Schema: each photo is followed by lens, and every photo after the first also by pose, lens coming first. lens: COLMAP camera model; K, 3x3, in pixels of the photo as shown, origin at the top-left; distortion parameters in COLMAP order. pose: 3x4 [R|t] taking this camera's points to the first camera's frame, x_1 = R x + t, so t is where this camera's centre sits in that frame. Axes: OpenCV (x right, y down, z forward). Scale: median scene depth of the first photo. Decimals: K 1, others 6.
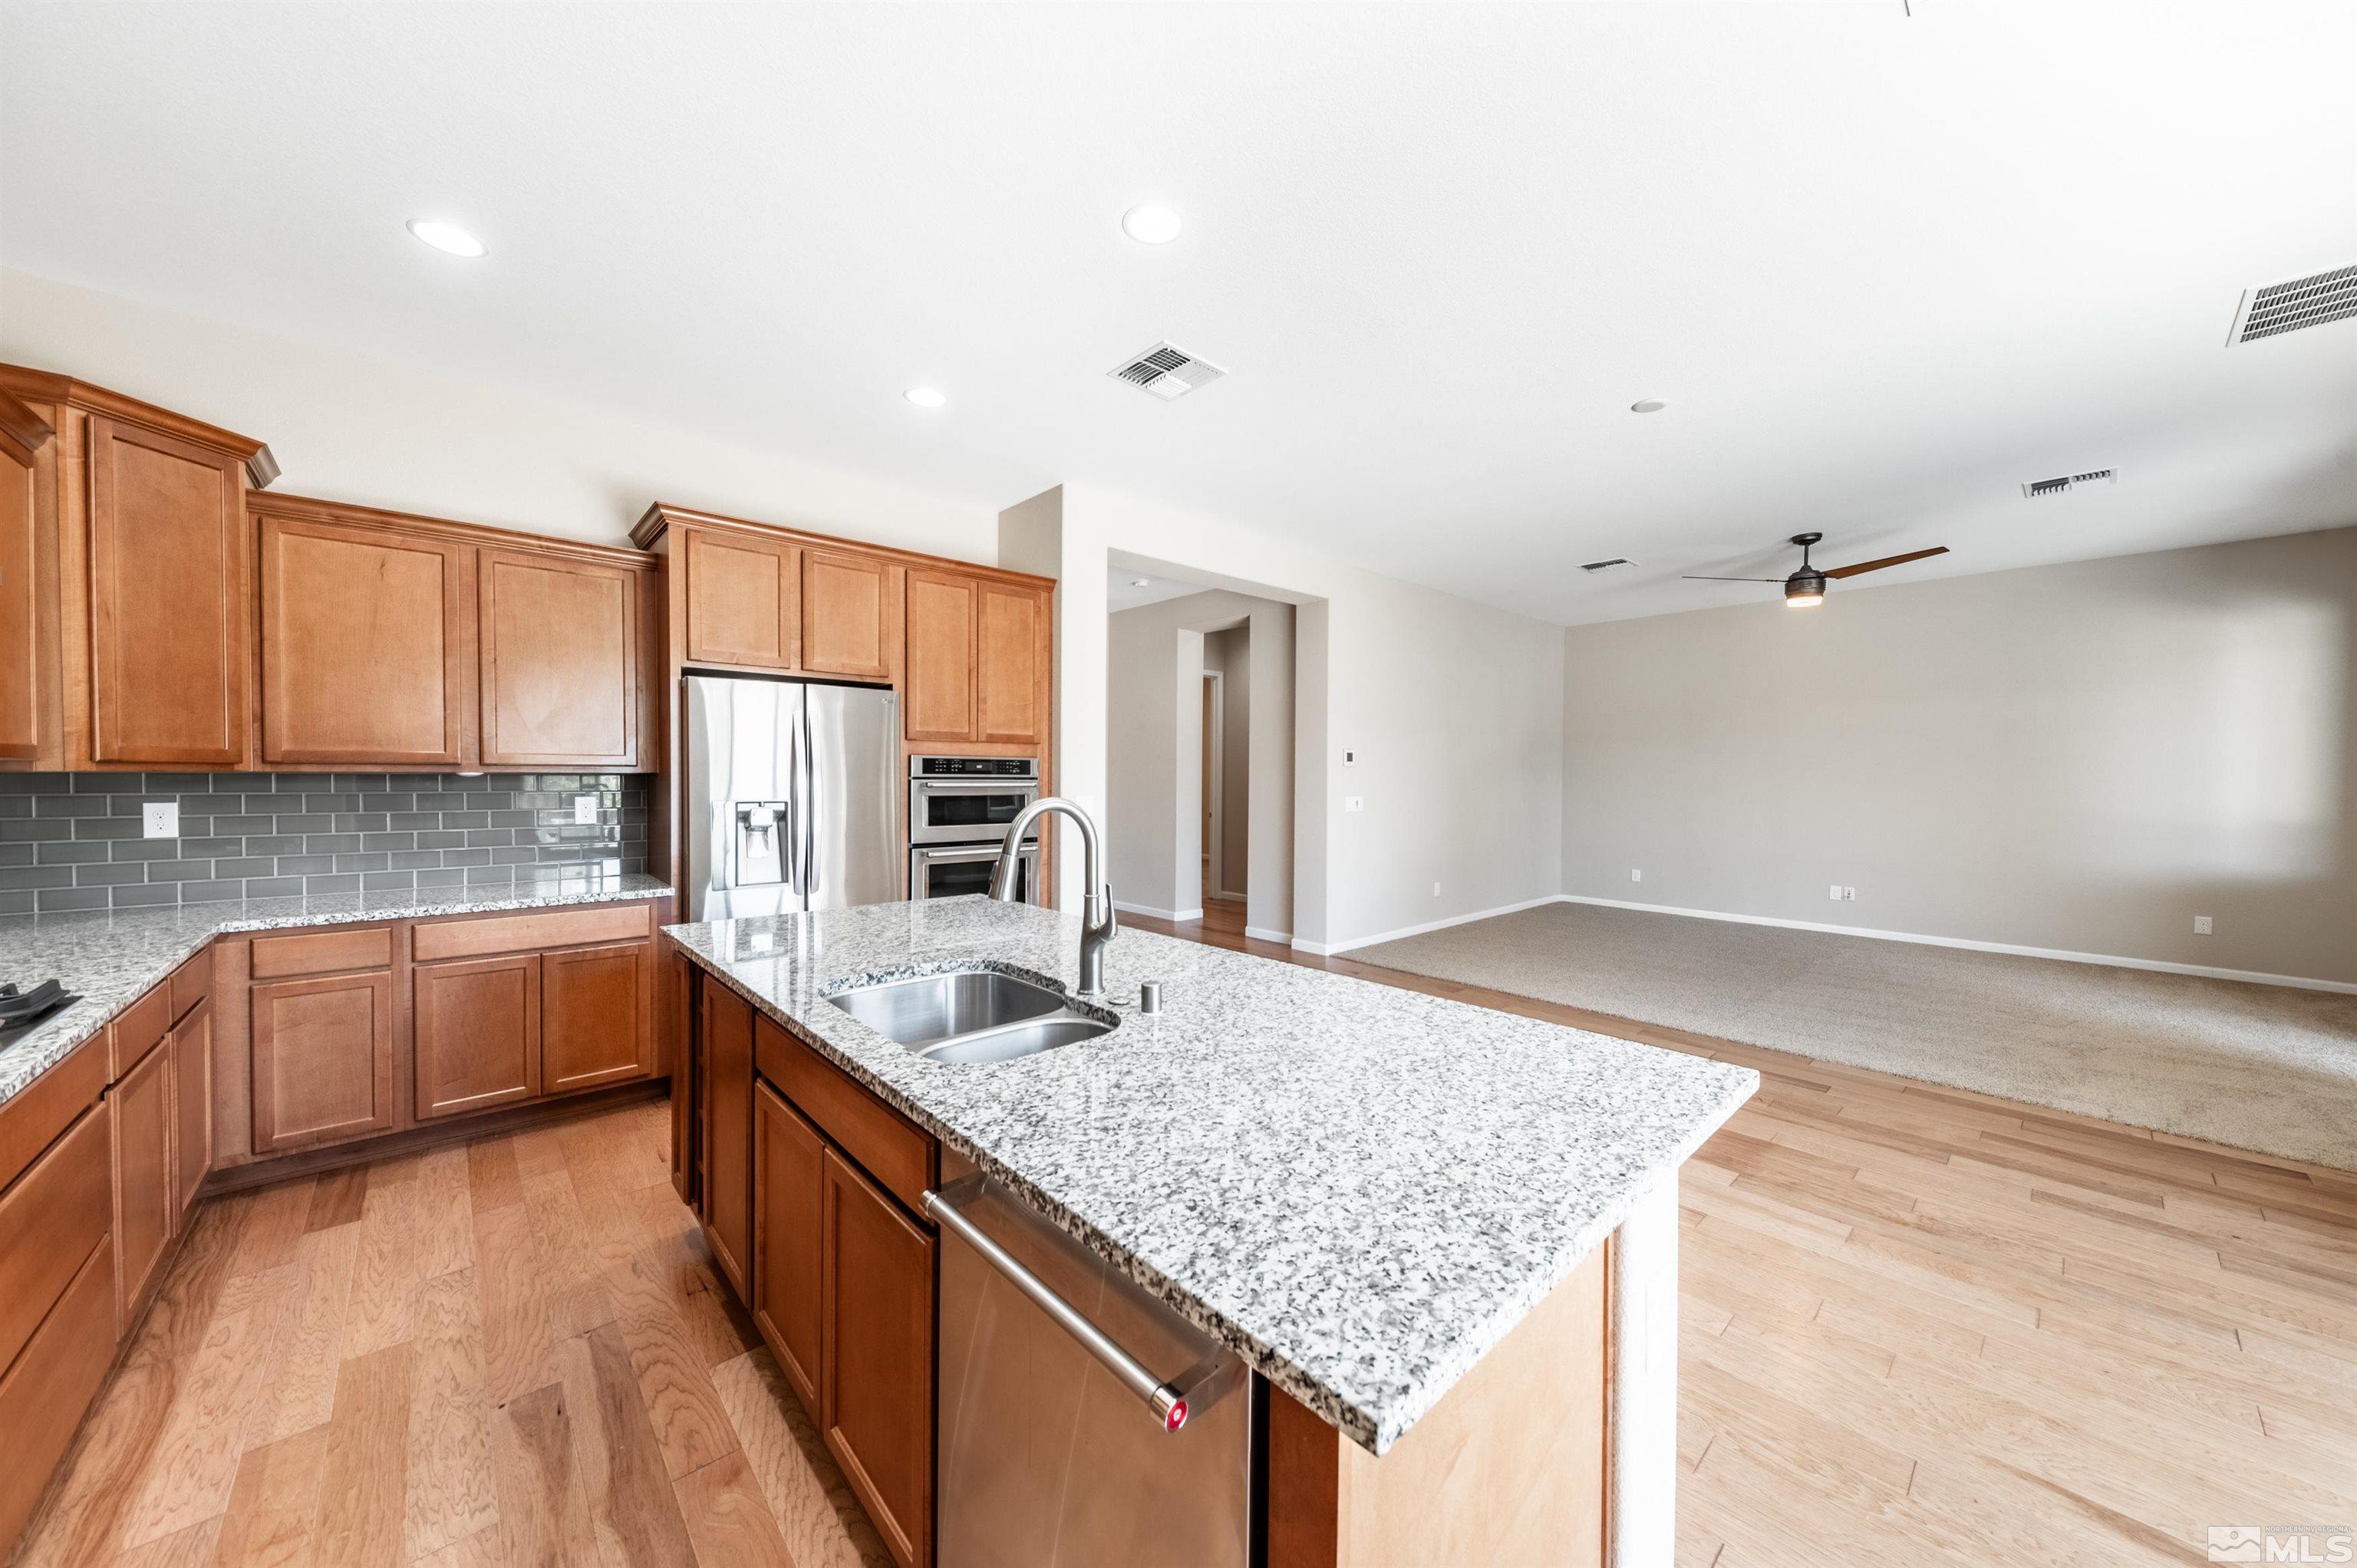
lens RADIAL K [[829.3, 0, 1169.3], [0, 829.3, 789.6], [0, 0, 1]] dist [-0.000641, -0.000288]
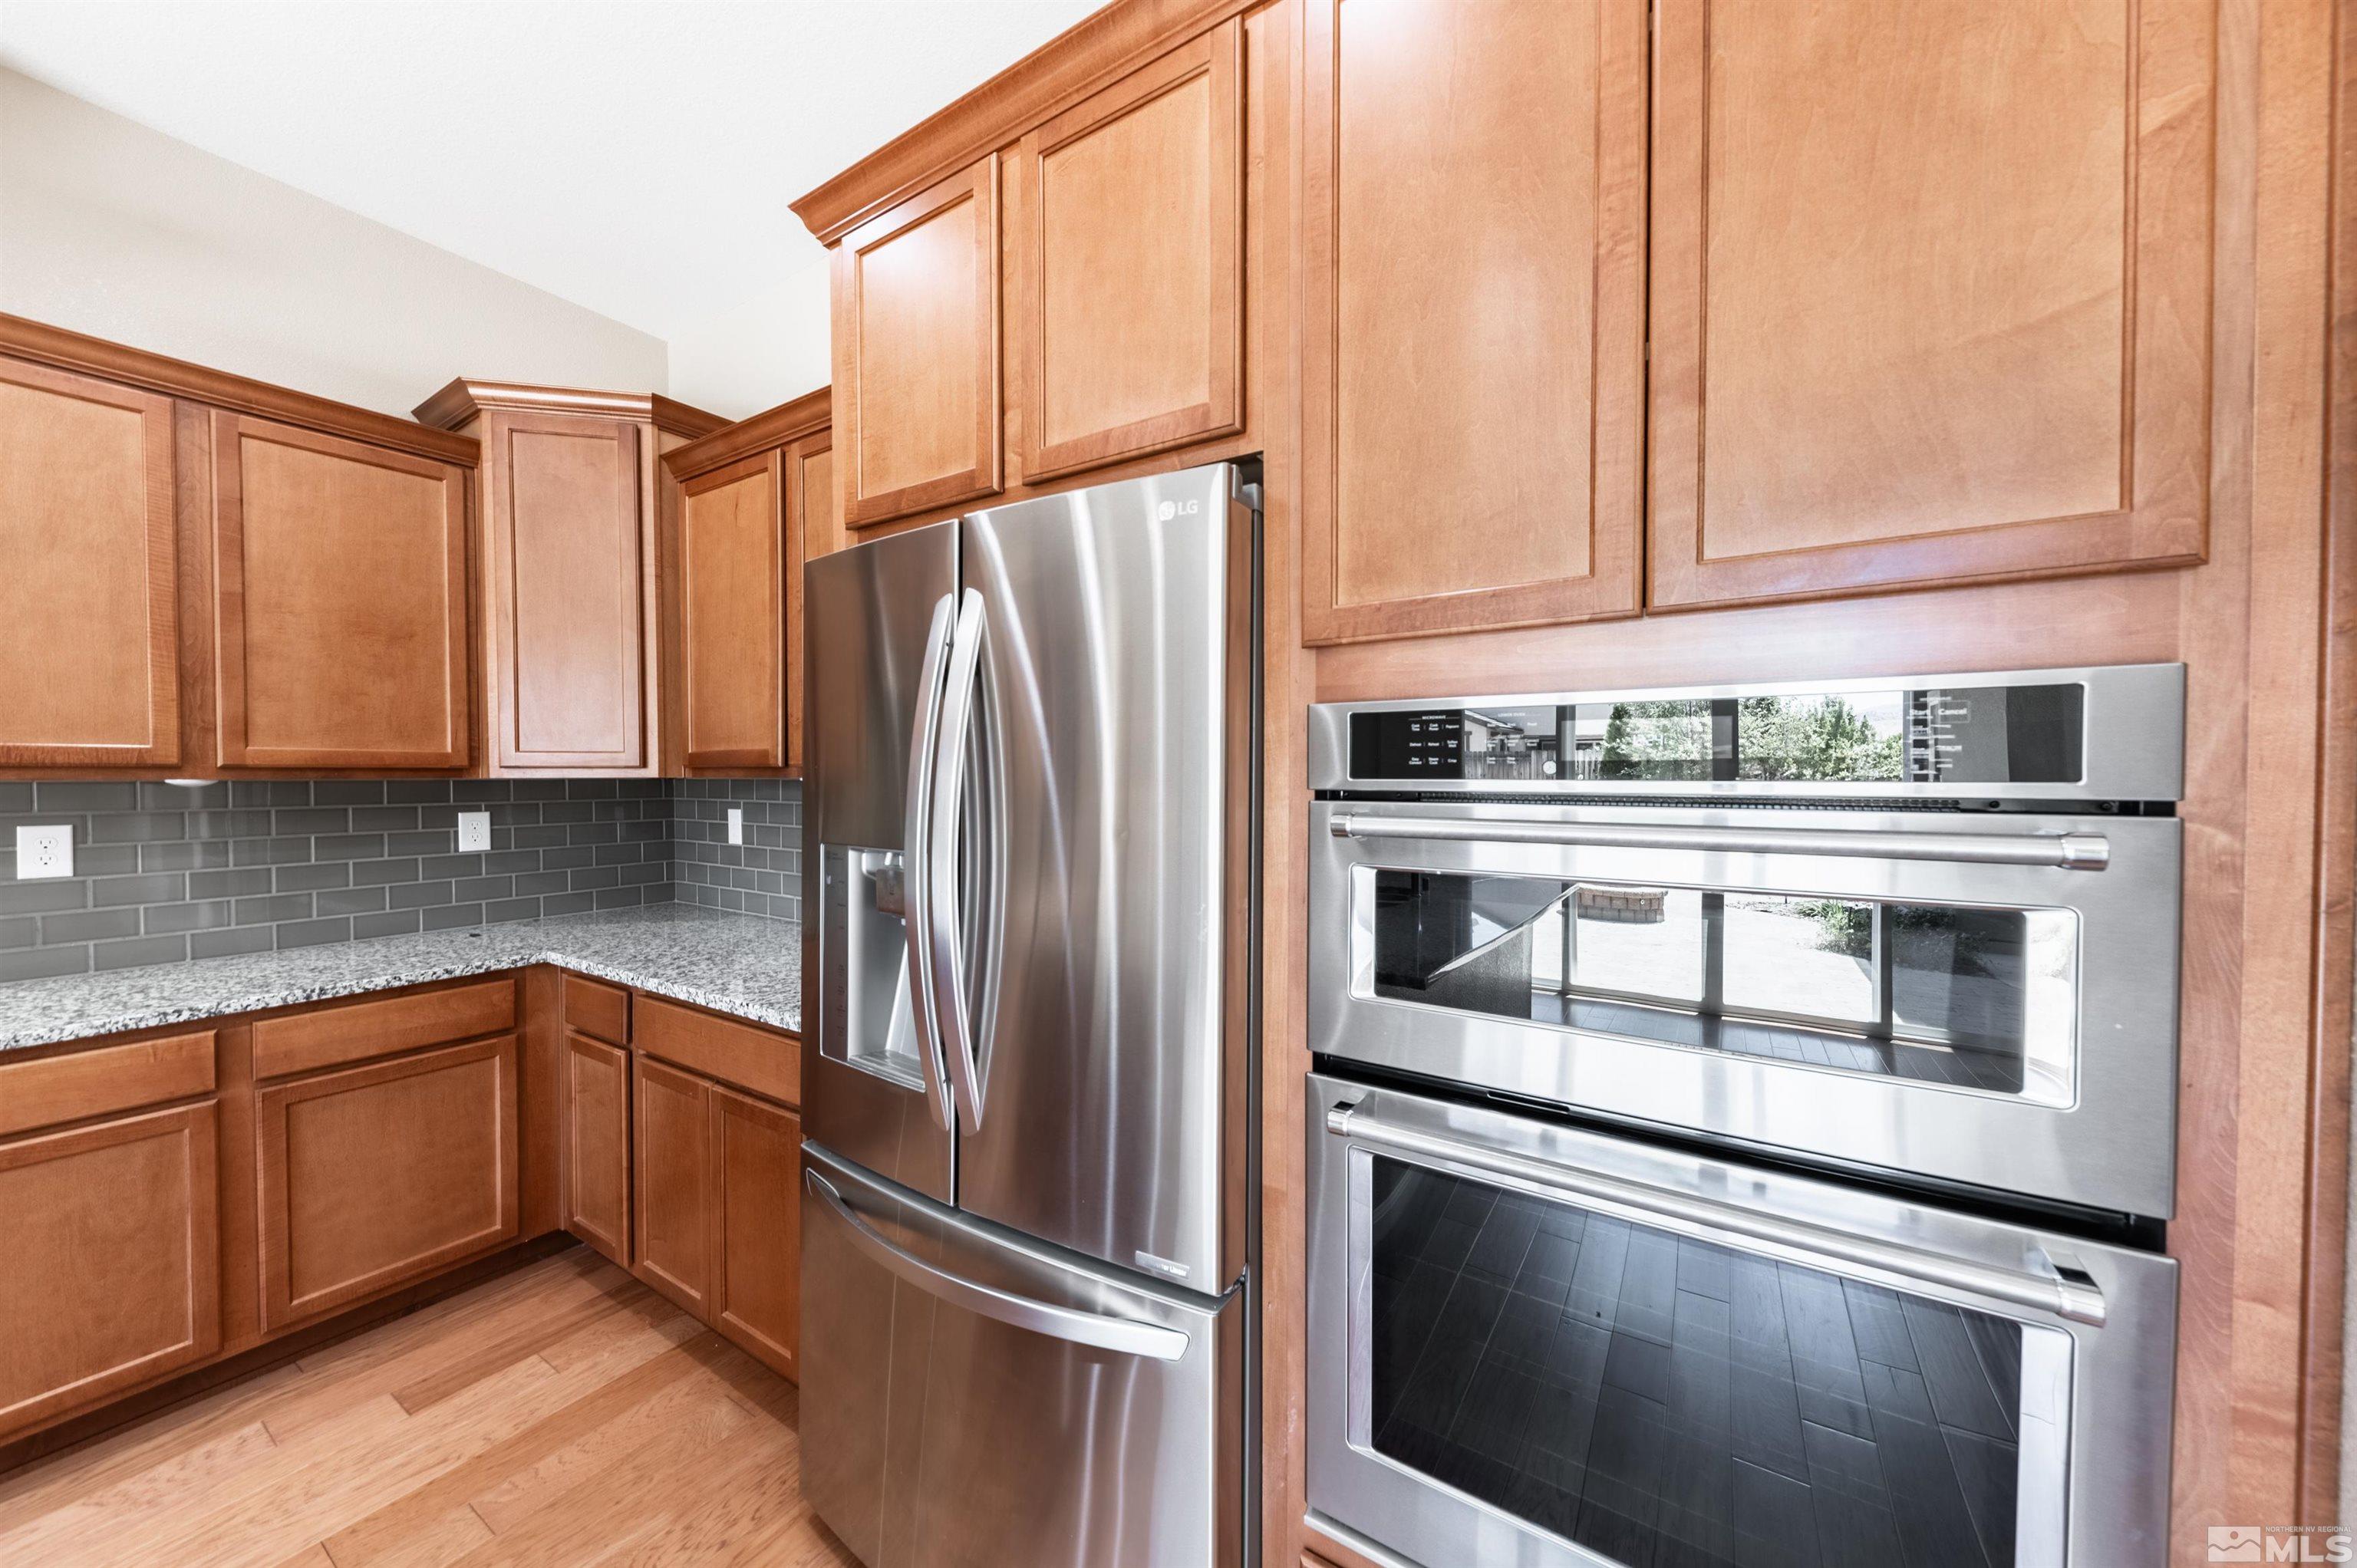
lens RADIAL K [[834.2, 0, 1183.7], [0, 834.2, 789.6], [0, 0, 1]] dist [0.000470, -0.000325]
pose [[0.273224, 0.011216, -0.961885, -0.109346], [-0.015208, 0.999857, 0.007339, -0.024240], [0.961830, 0.012623, 0.273356, 1.303668]]
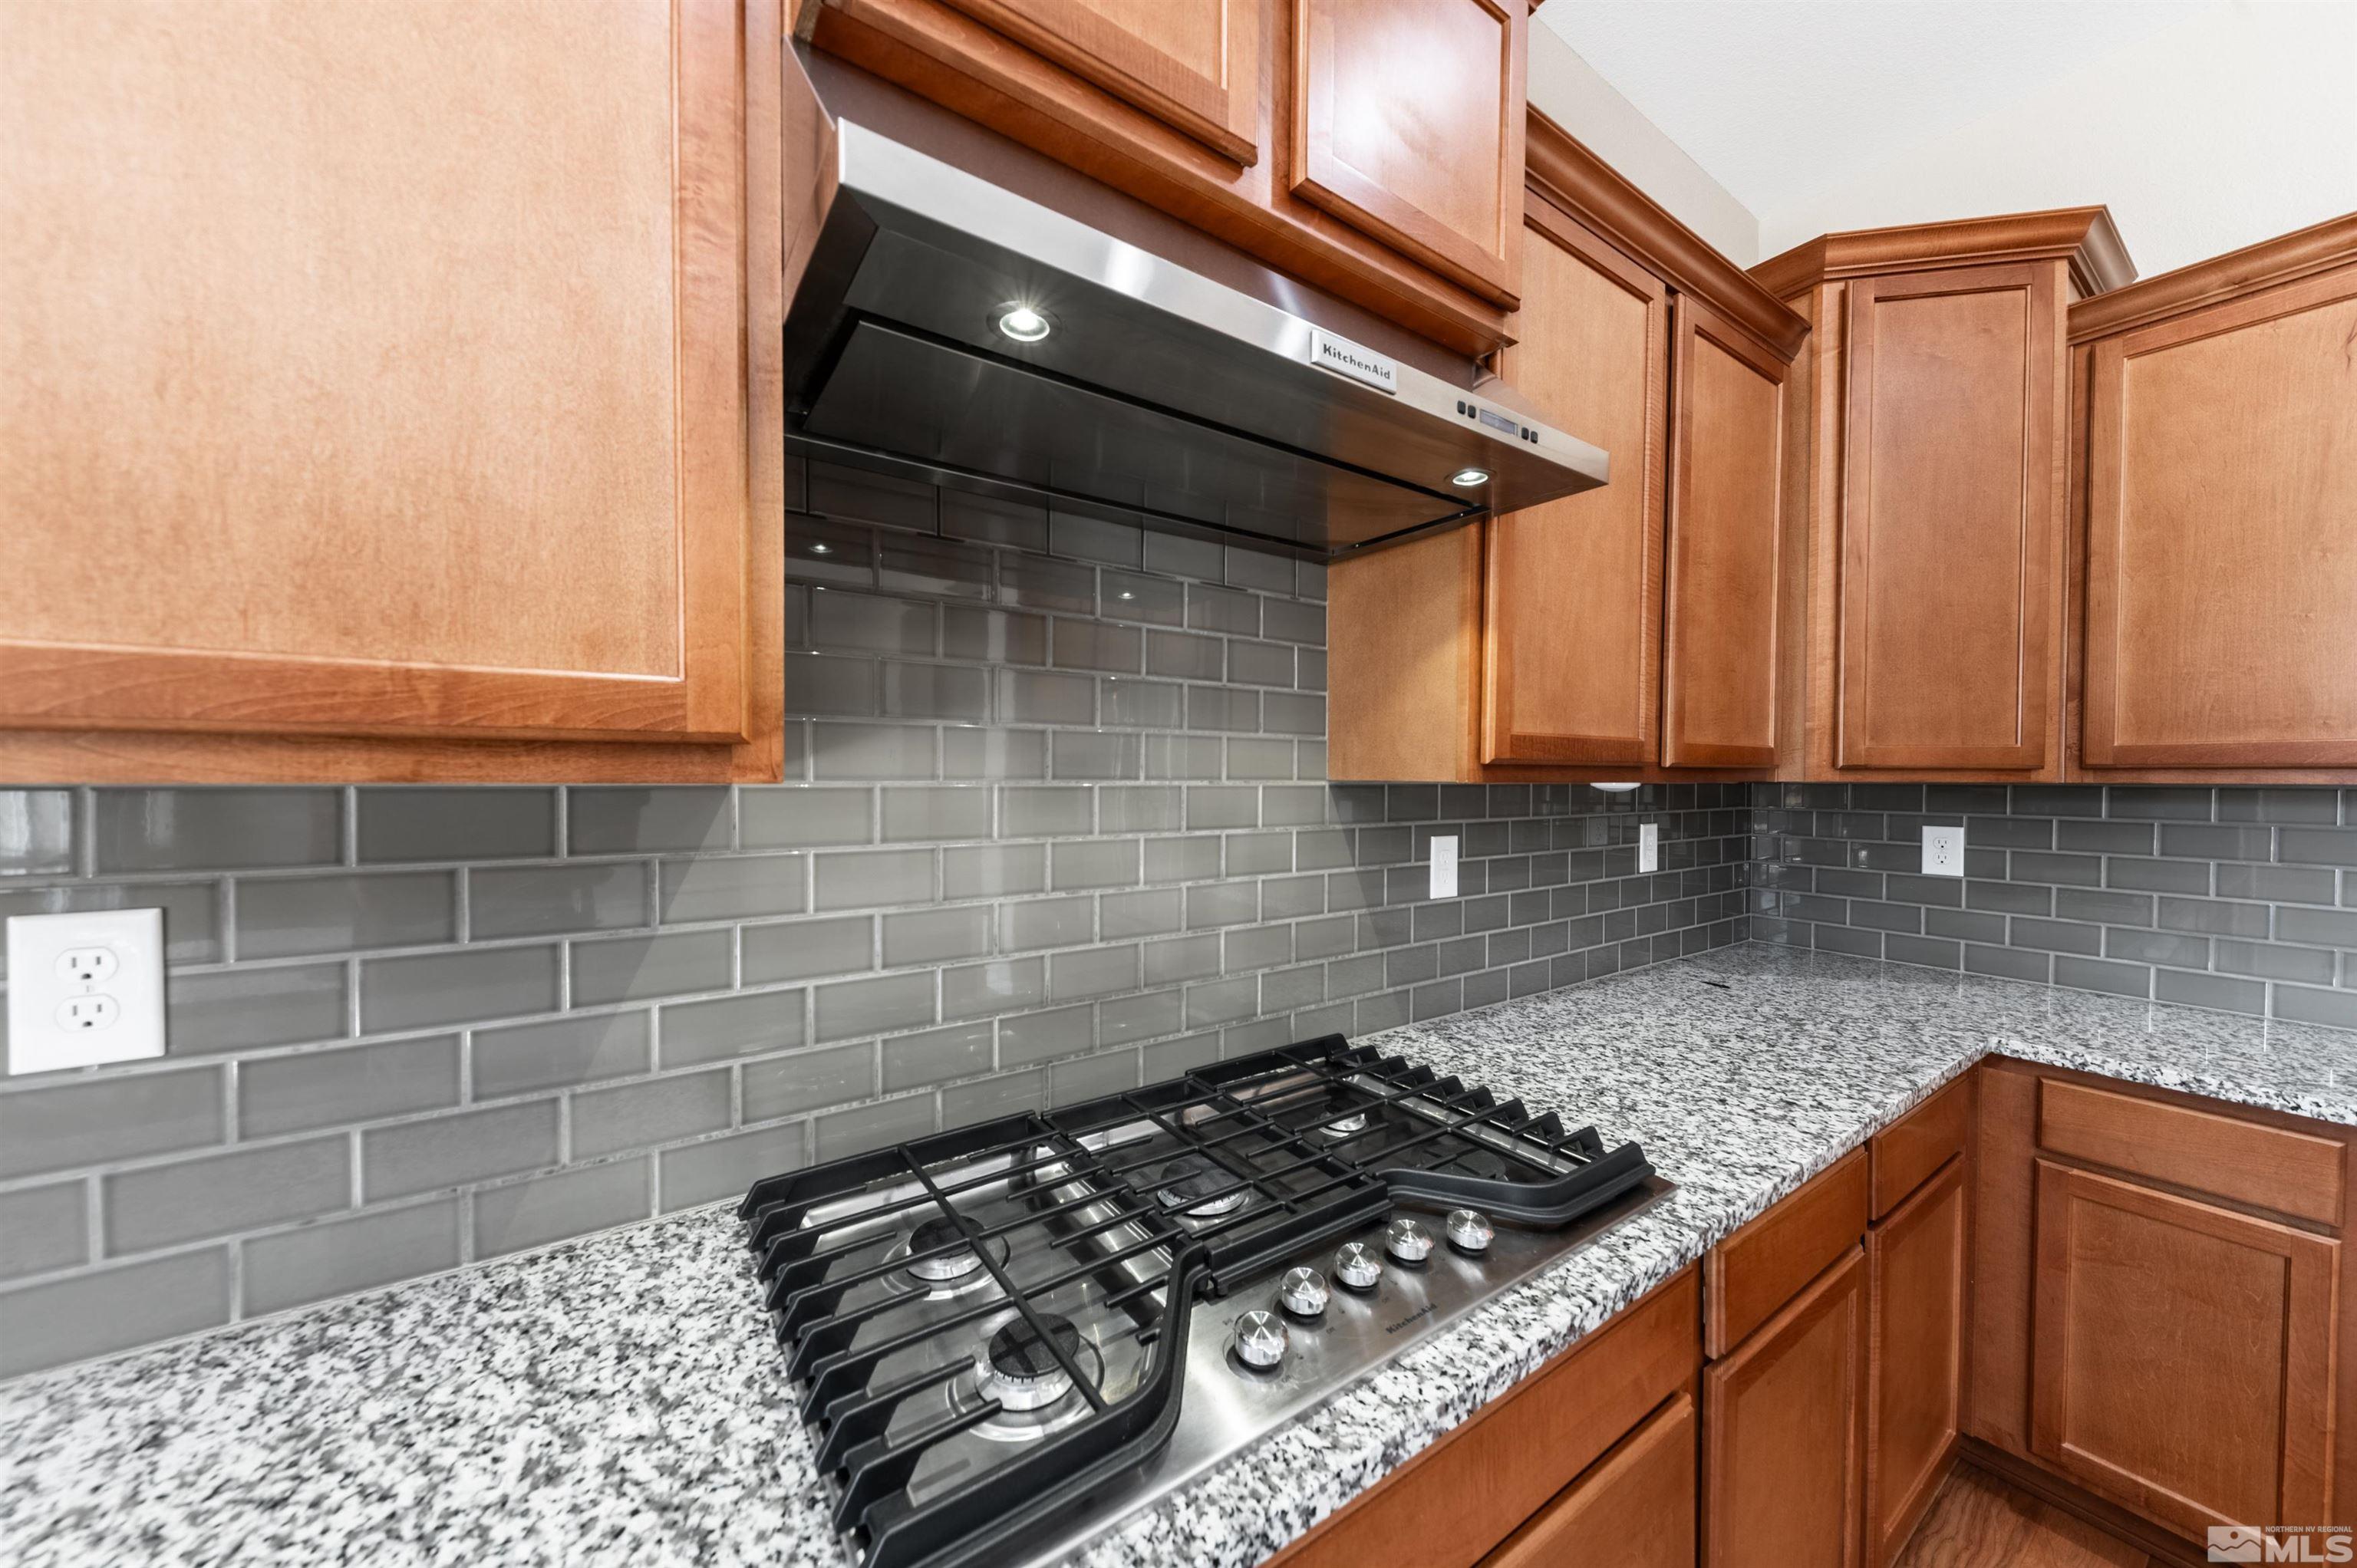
lens RADIAL K [[834.2, 0, 1183.7], [0, 834.2, 789.6], [0, 0, 1]] dist [0.000470, -0.000325]
pose [[-0.117105, 0.010962, -0.993059, -0.445443], [-0.024046, 0.999615, 0.013870, -0.010506], [0.992828, 0.025503, -0.116796, 0.451595]]
